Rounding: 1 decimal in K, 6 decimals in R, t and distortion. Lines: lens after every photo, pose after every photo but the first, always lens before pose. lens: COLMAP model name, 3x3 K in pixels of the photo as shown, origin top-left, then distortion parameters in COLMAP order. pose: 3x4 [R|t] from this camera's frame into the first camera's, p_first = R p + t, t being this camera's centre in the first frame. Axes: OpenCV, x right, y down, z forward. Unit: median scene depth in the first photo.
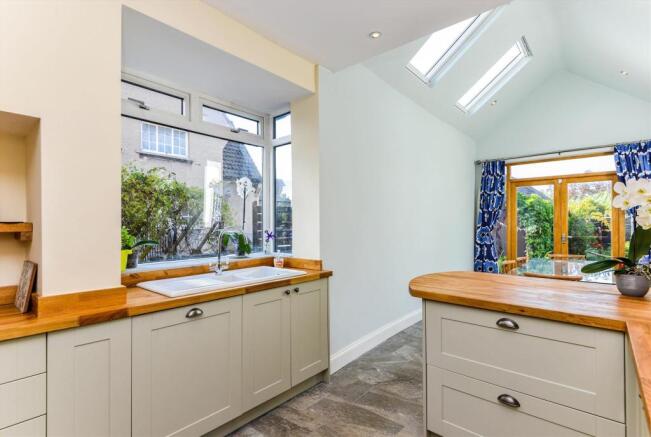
lens RADIAL K [[315.1, 0, 330.5], [0, 315.1, 223.2], [0, 0, 1]] dist [0.016659, -0.003943]
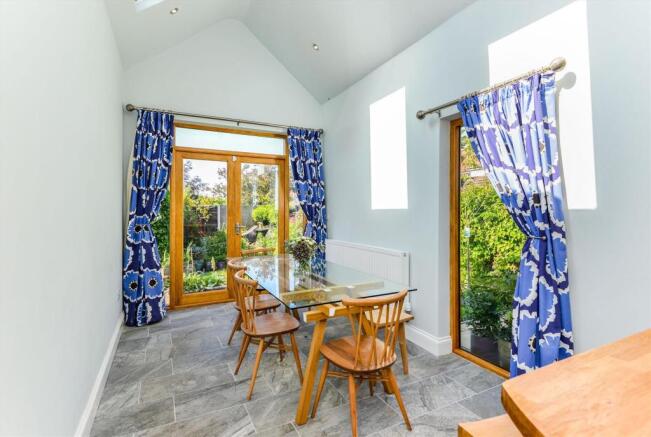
lens RADIAL K [[315.1, 0, 323.8], [0, 315.1, 210.7], [0, 0, 1]] dist [0.016659, -0.003943]
pose [[0.392876, 0.005227, 0.919577, 0.074414], [-0.003030, 0.999986, -0.004390, 0.005047], [-0.919586, -0.001061, 0.392886, 0.528353]]
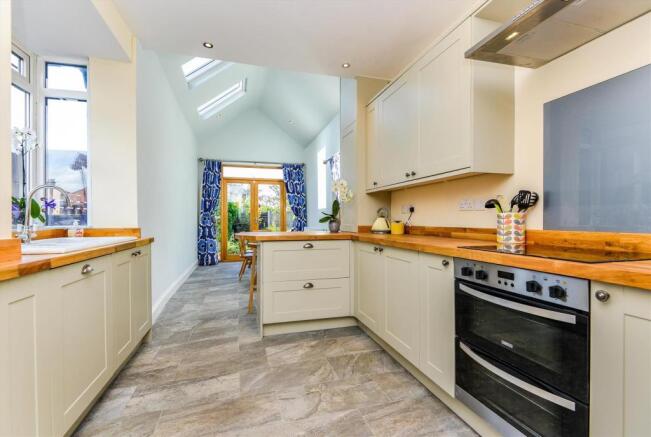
lens RADIAL K [[288.4, 0, 327.0], [0, 288.4, 218.3], [0, 0, 1]] dist [0.004750, 0.000286]
pose [[0.540844, 0.003112, 0.841117, -0.255395], [-0.001842, 0.999995, -0.002516, 0.045213], [-0.841121, -0.000188, 0.540847, -0.014546]]
